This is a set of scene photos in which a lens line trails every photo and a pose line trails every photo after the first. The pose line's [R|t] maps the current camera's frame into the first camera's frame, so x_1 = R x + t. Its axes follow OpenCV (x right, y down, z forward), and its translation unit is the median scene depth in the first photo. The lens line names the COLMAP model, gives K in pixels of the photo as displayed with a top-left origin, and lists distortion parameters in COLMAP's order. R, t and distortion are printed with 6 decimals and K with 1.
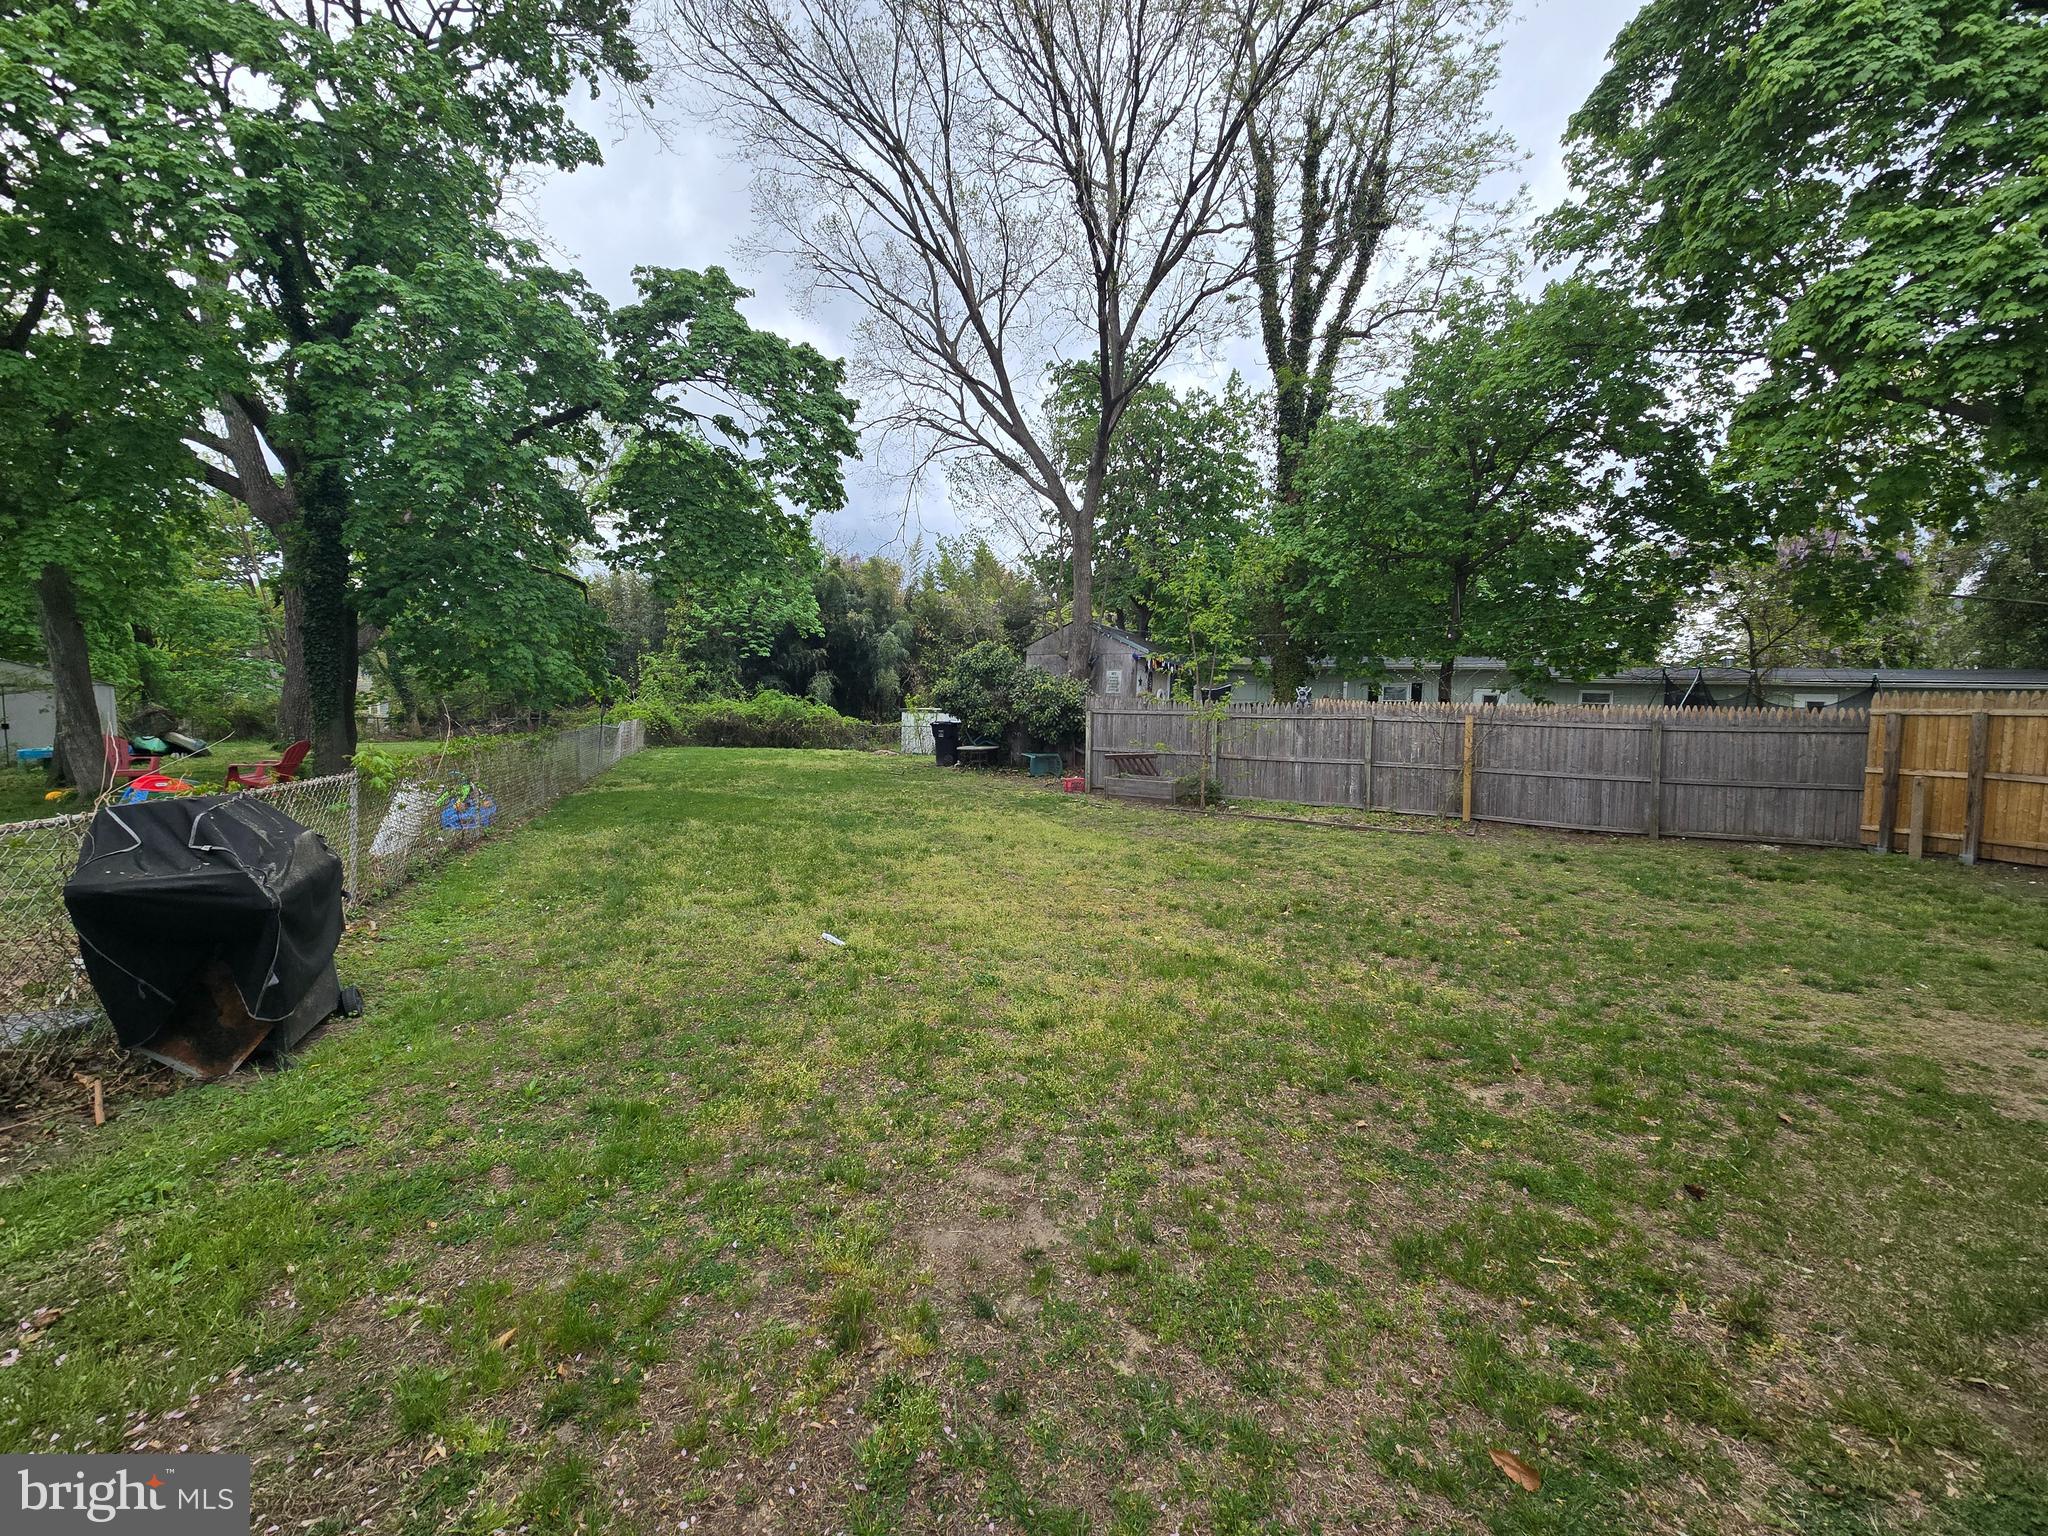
lens RADIAL K [[842.5, 0, 1023.7], [0, 842.5, 756.3], [0, 0, 1]] dist [0.001082, -0.000053]
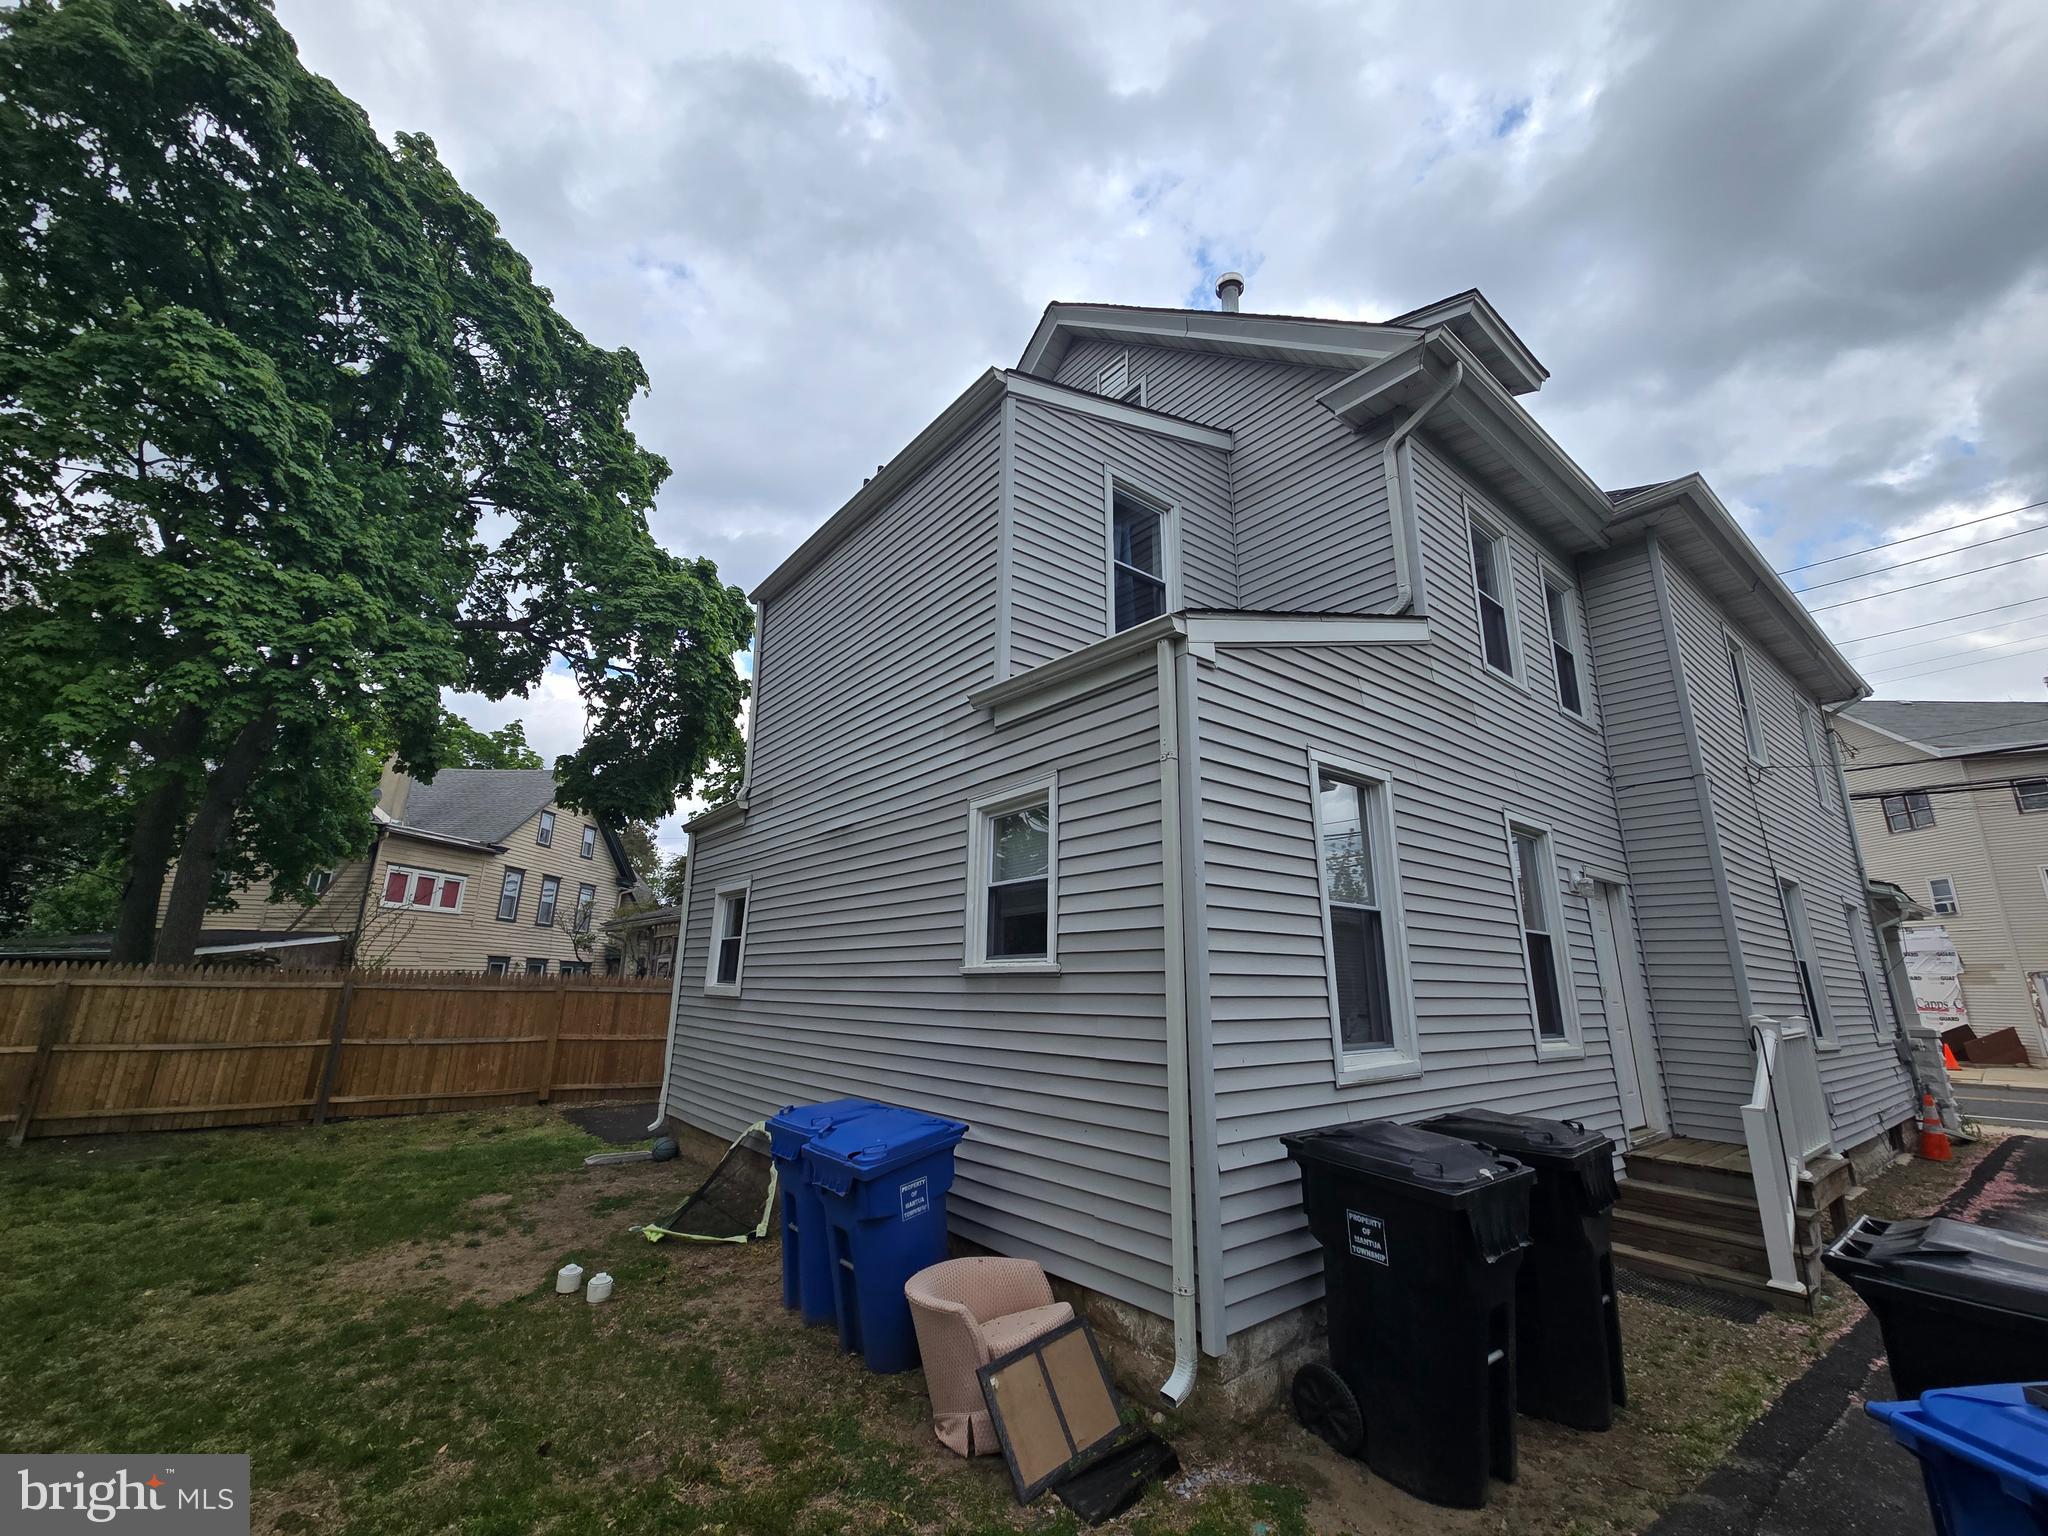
lens RADIAL K [[842.5, 0, 1023.7], [0, 842.5, 756.3], [0, 0, 1]] dist [0.001082, -0.000053]
pose [[-0.331586, 0.227184, 0.915662, -0.439830], [0.037019, 0.972958, -0.227995, -0.079749], [-0.942698, -0.041703, -0.331030, 0.483439]]
